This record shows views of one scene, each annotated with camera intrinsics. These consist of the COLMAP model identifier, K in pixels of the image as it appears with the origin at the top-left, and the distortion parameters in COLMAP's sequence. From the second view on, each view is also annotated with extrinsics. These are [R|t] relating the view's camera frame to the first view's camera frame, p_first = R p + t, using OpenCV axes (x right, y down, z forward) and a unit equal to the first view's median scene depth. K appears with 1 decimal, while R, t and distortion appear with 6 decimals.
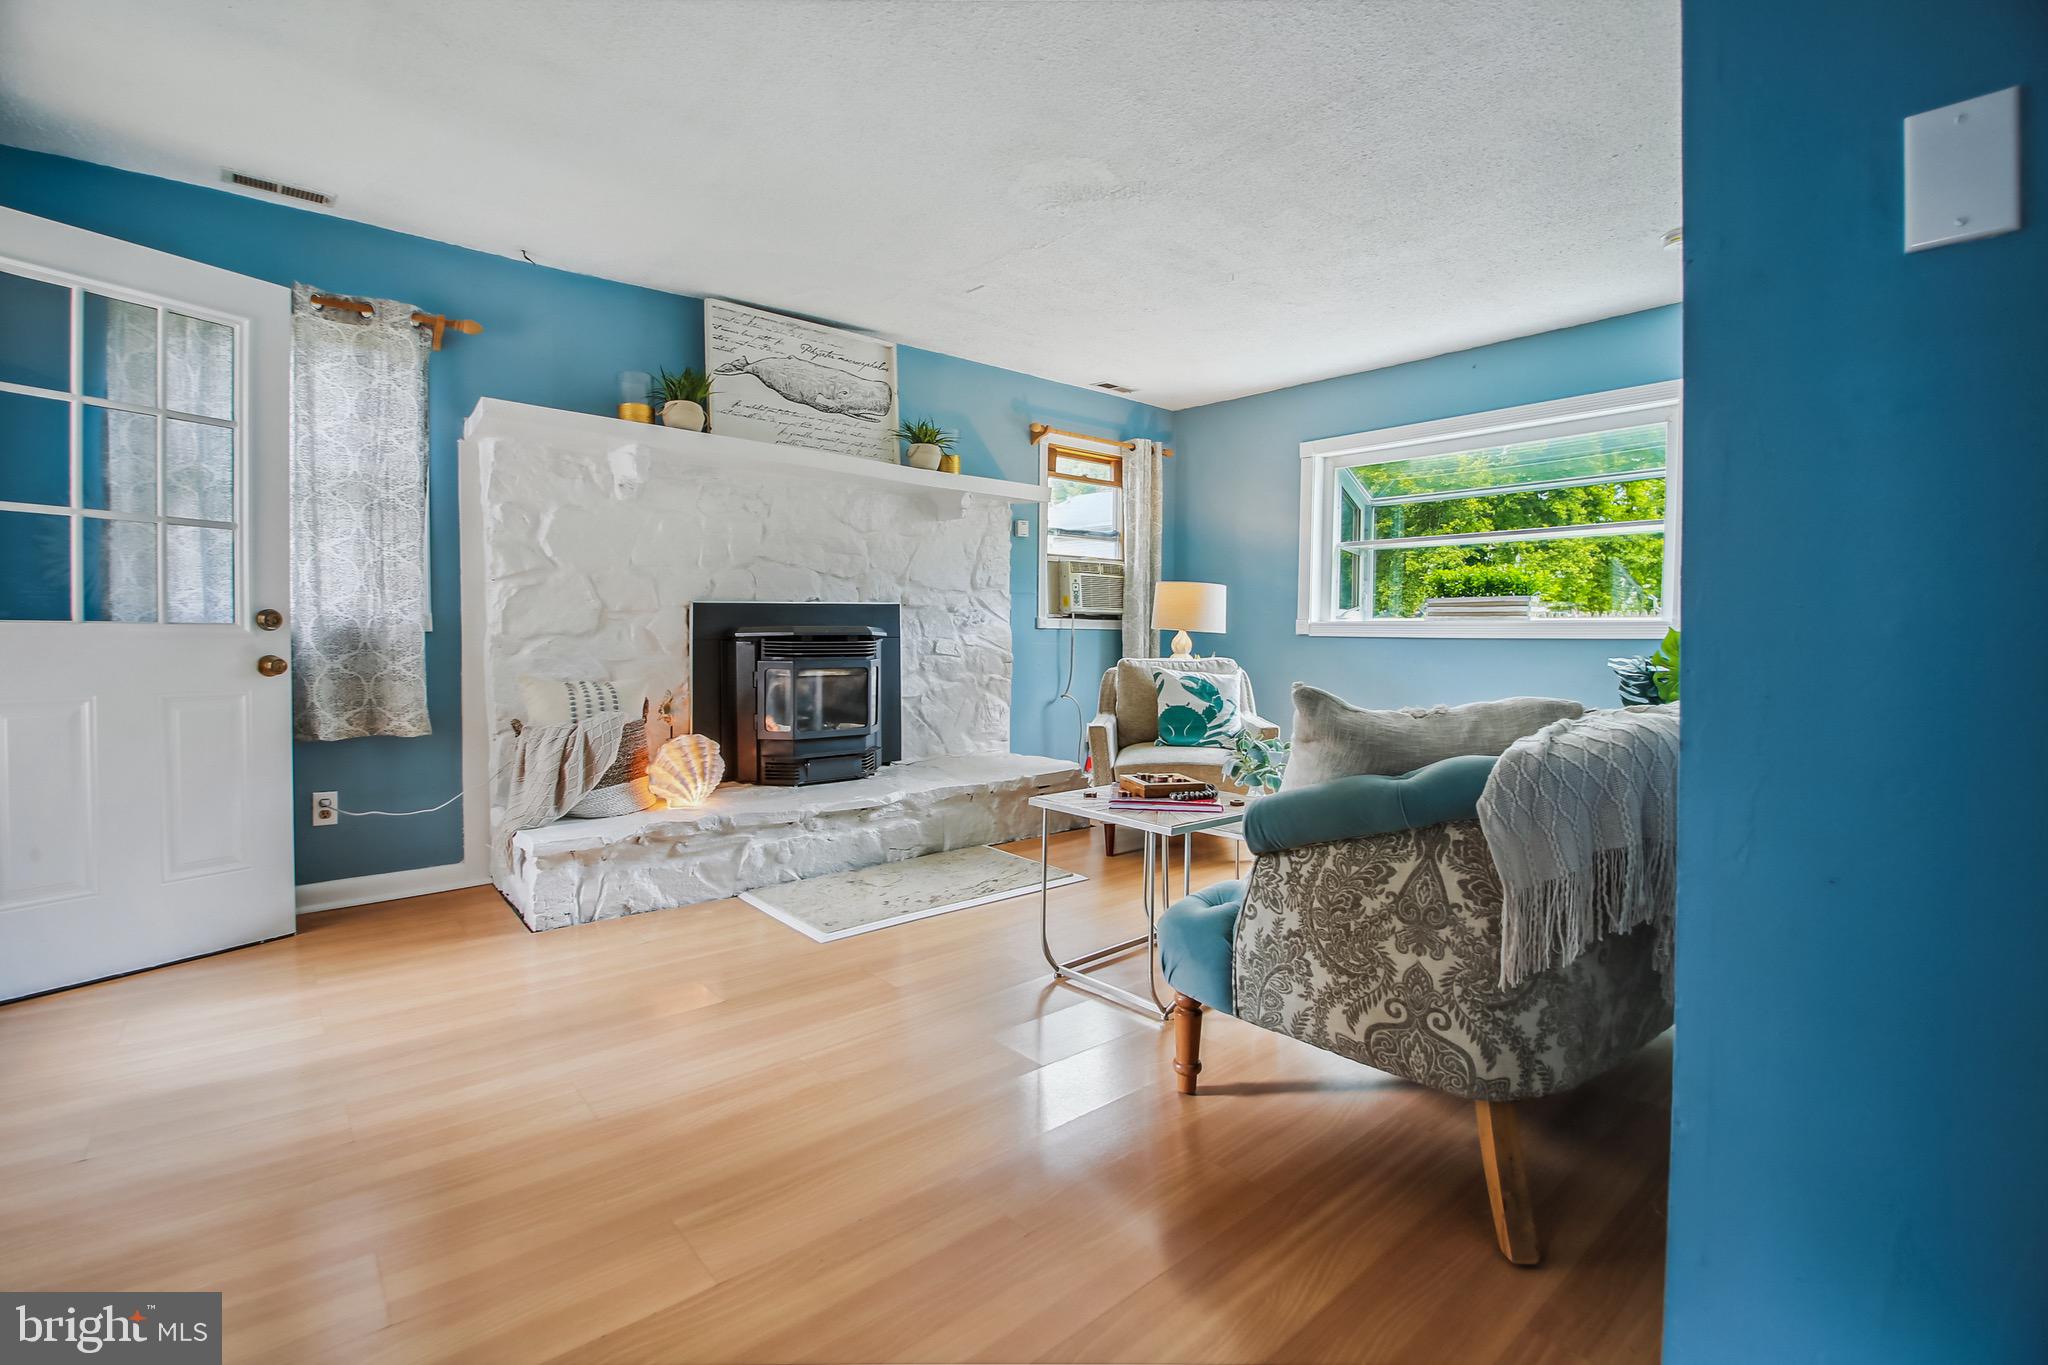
lens RADIAL K [[924.4, 0, 1021.8], [0, 924.4, 647.9], [0, 0, 1]] dist [0.000091, -0.000033]
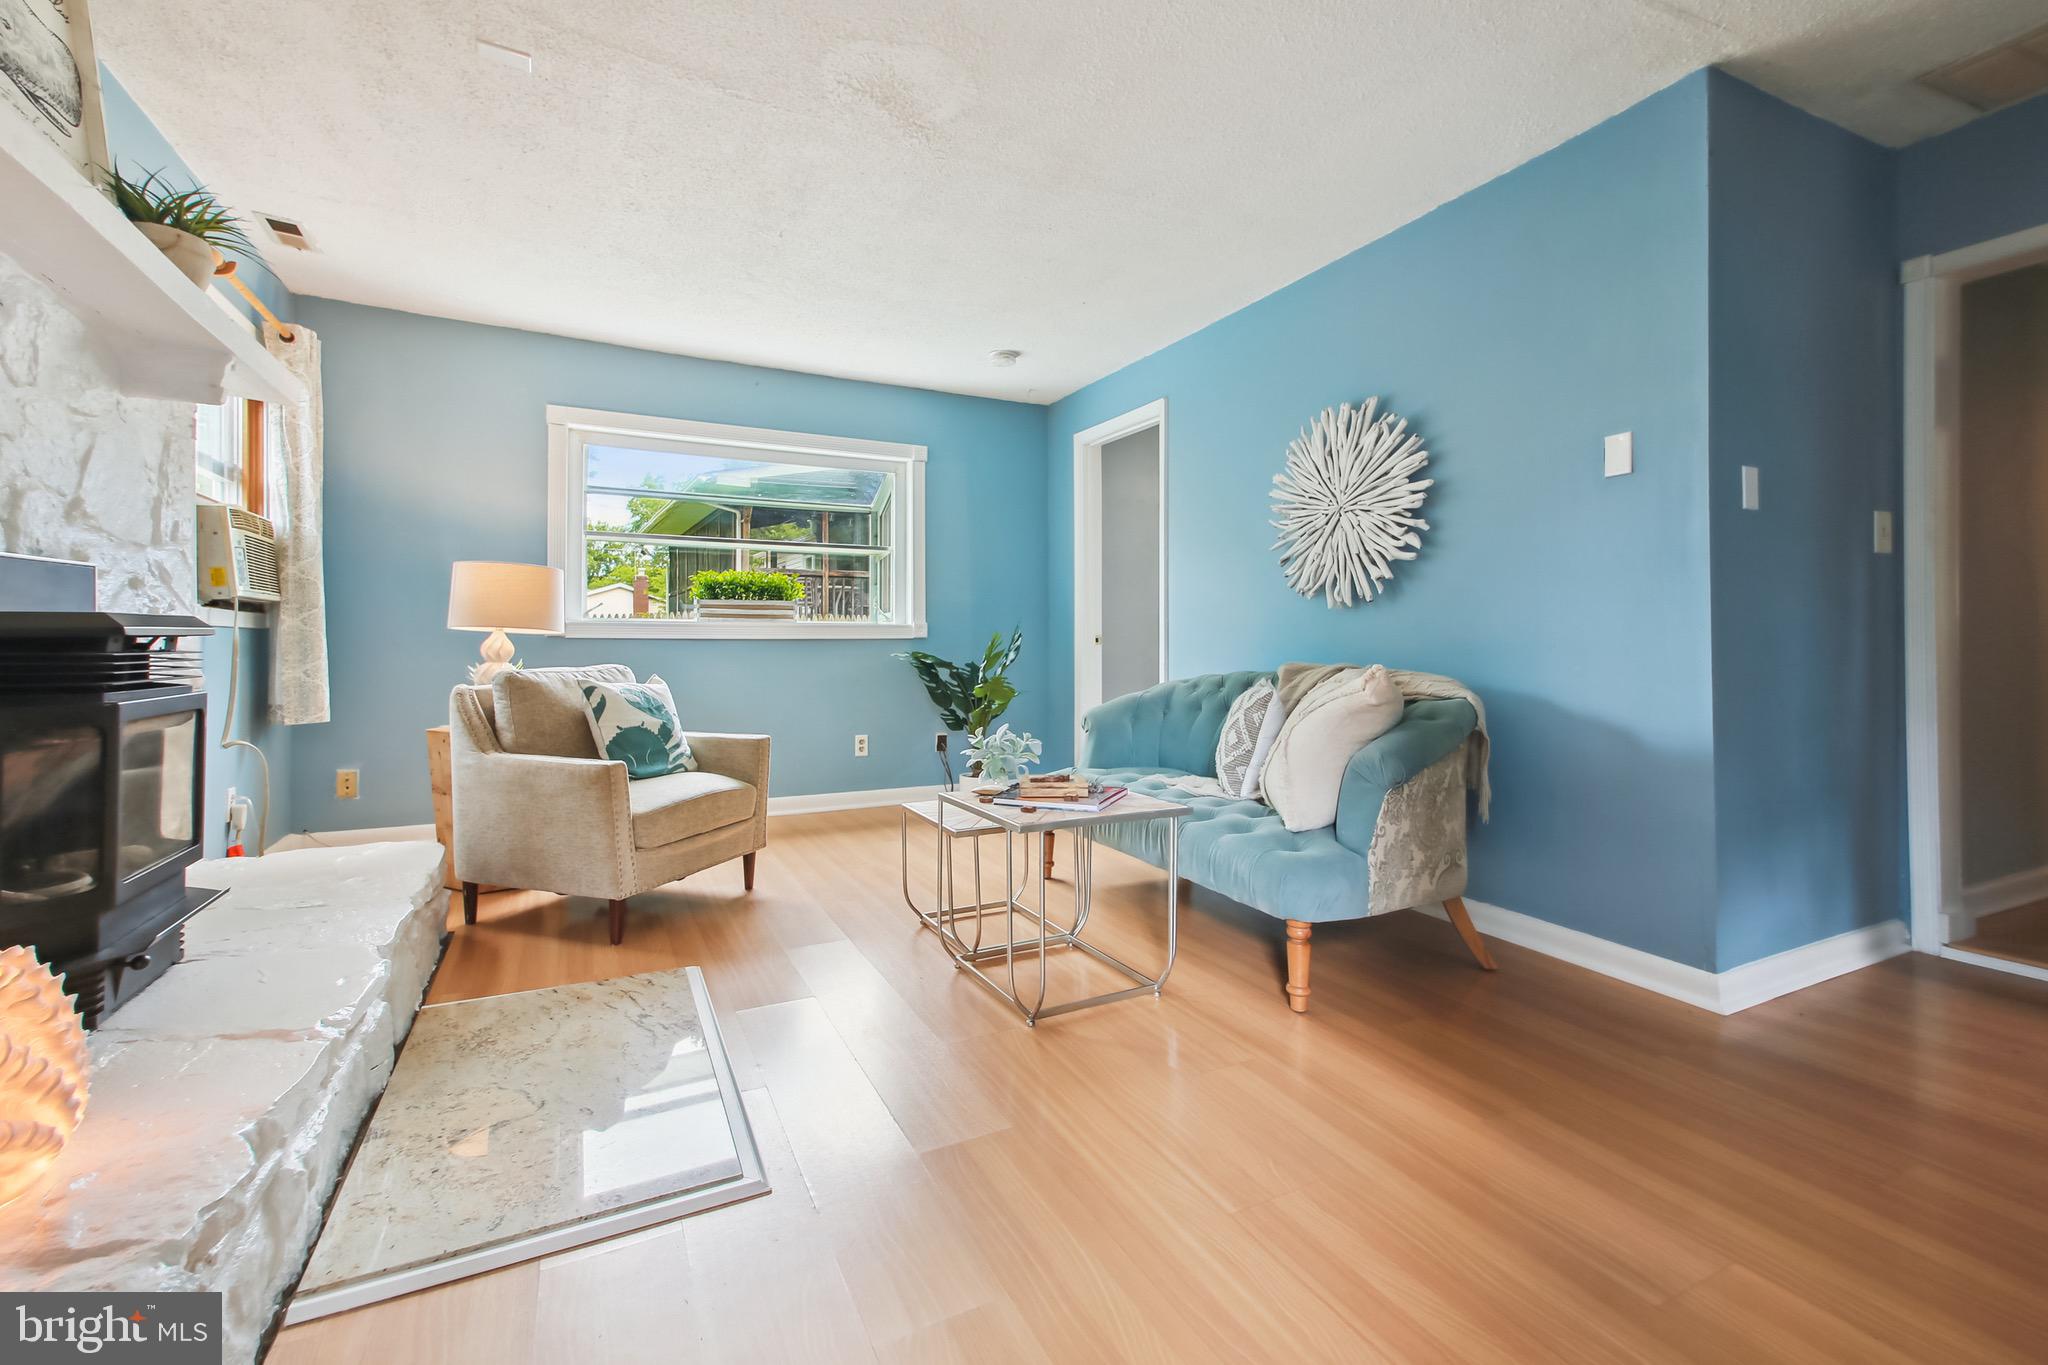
lens RADIAL K [[894.4, 0, 1042.7], [0, 894.4, 639.6], [0, 0, 1]] dist [0.014041, -0.000271]
pose [[0.224480, -0.003819, 0.974471, -0.487227], [0.018273, 0.999833, -0.000291, -0.003917], [-0.974307, 0.017872, 0.224512, 0.497837]]
